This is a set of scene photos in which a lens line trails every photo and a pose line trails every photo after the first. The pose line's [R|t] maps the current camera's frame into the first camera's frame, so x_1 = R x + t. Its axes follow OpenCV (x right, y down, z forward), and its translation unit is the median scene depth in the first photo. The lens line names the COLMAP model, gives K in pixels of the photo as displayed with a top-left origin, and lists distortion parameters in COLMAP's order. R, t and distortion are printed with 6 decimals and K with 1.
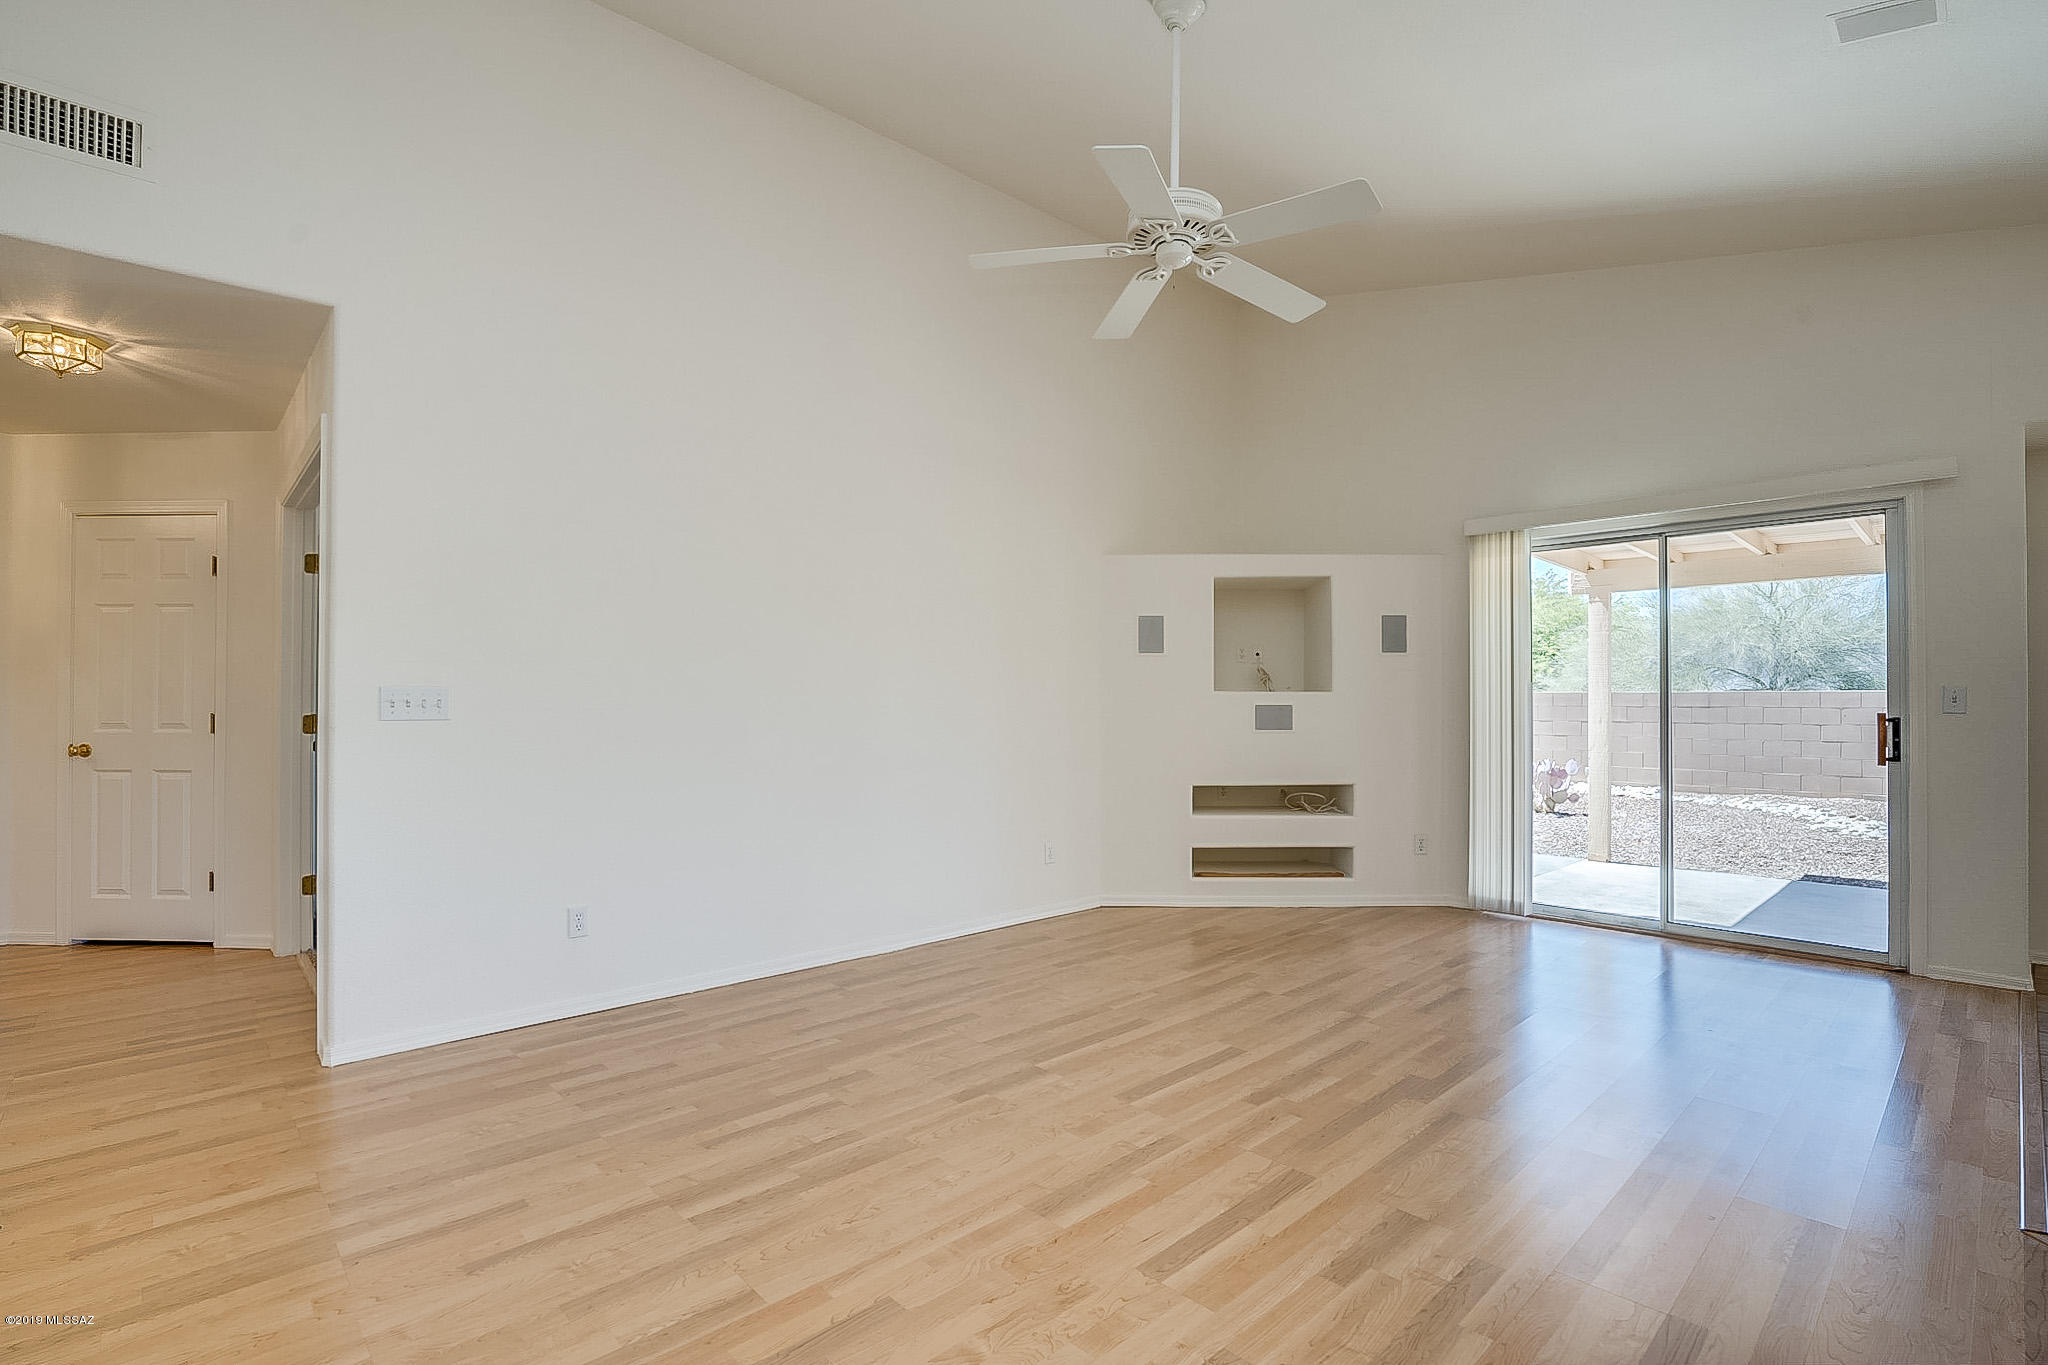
lens RADIAL K [[953.8, 0, 1035.2], [0, 953.8, 692.1], [0, 0, 1]] dist [-0.042079, 0.008320]
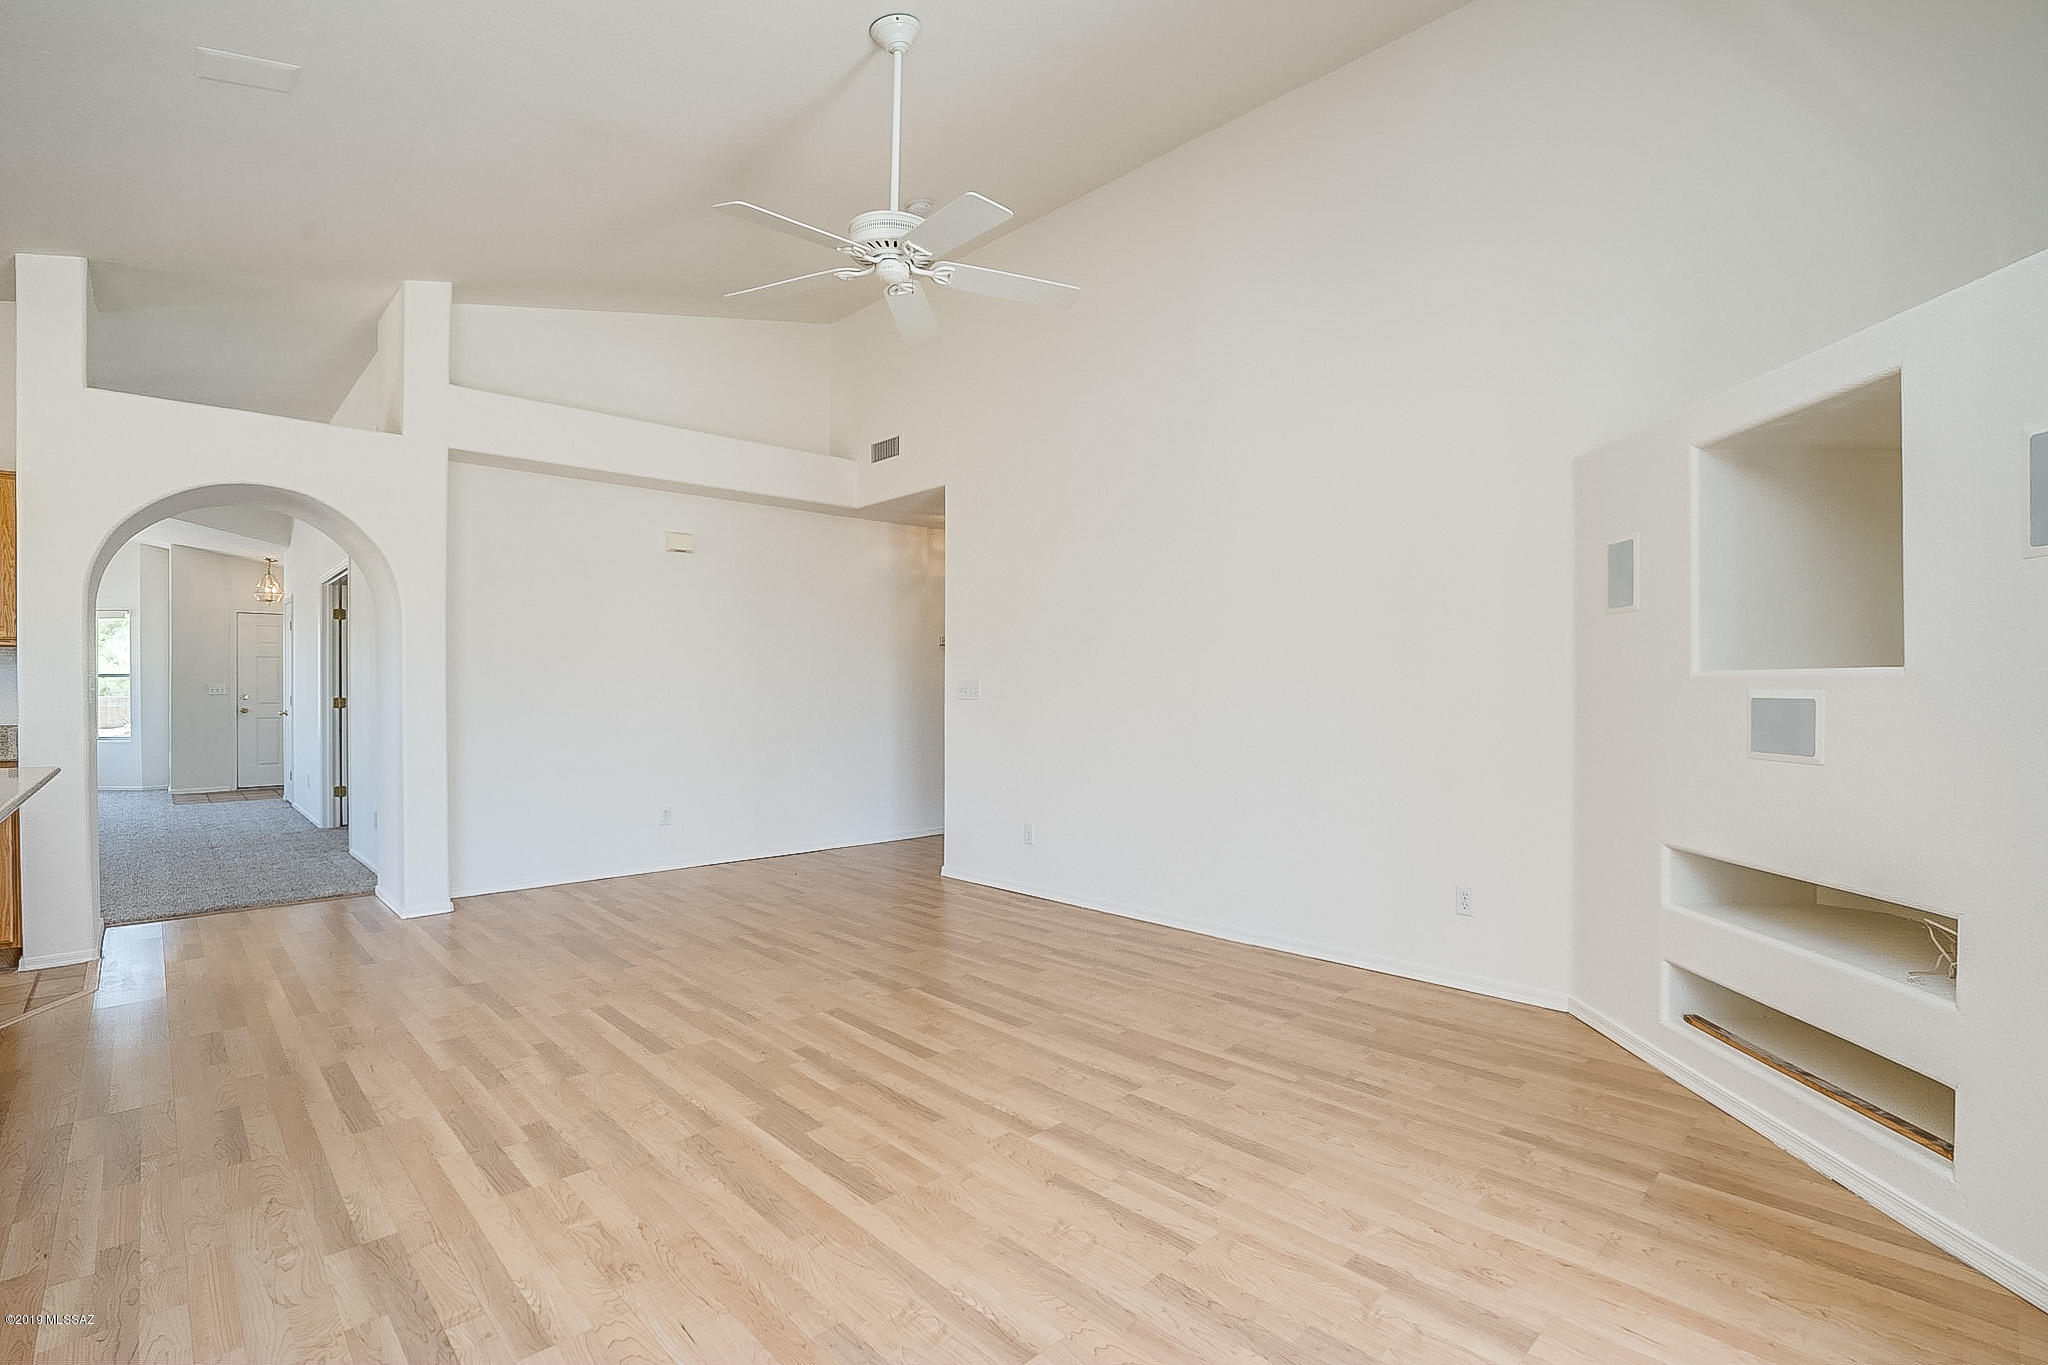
lens RADIAL K [[904.0, 0, 1041.8], [0, 904.0, 689.6], [0, 0, 1]] dist [-0.026756, 0.000833]
pose [[0.023688, -0.006690, -0.999697, 1.069069], [0.018150, 0.999816, -0.006261, 0.008100], [0.999555, -0.017996, 0.023805, 1.024609]]
